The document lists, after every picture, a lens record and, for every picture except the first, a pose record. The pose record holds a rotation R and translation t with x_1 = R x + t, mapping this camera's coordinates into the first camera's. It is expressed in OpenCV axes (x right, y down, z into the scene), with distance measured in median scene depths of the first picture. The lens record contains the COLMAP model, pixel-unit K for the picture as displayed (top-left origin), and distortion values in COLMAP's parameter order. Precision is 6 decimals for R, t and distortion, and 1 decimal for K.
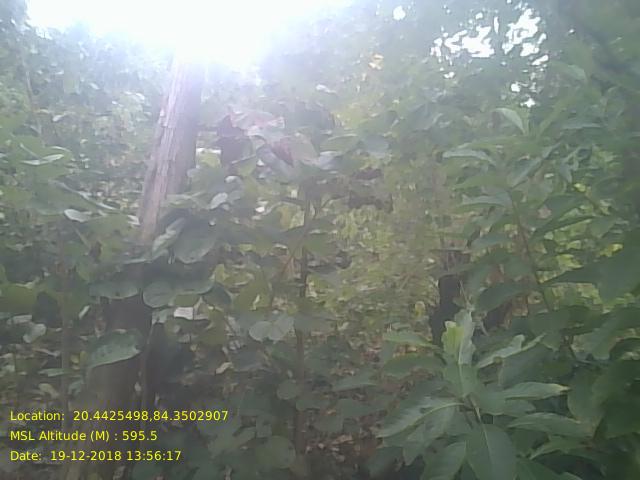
lens RADIAL K [[518.2, 0, 314.4], [0, 518.2, 241.5], [0, 0, 1]] dist [0.102858, -0.188939]
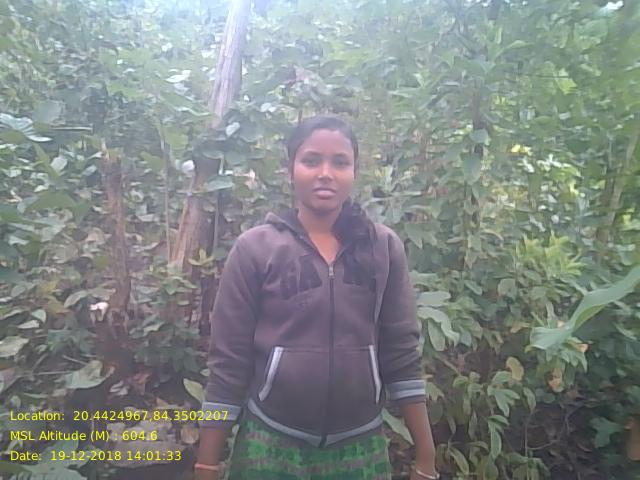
lens RADIAL K [[518.2, 0, 314.4], [0, 518.2, 241.5], [0, 0, 1]] dist [0.102858, -0.188939]
pose [[0.993988, 0.030988, 0.105013, -0.165336], [-0.051285, 0.979163, 0.196492, 0.011777], [-0.096736, -0.200696, 0.974866, -0.753137]]
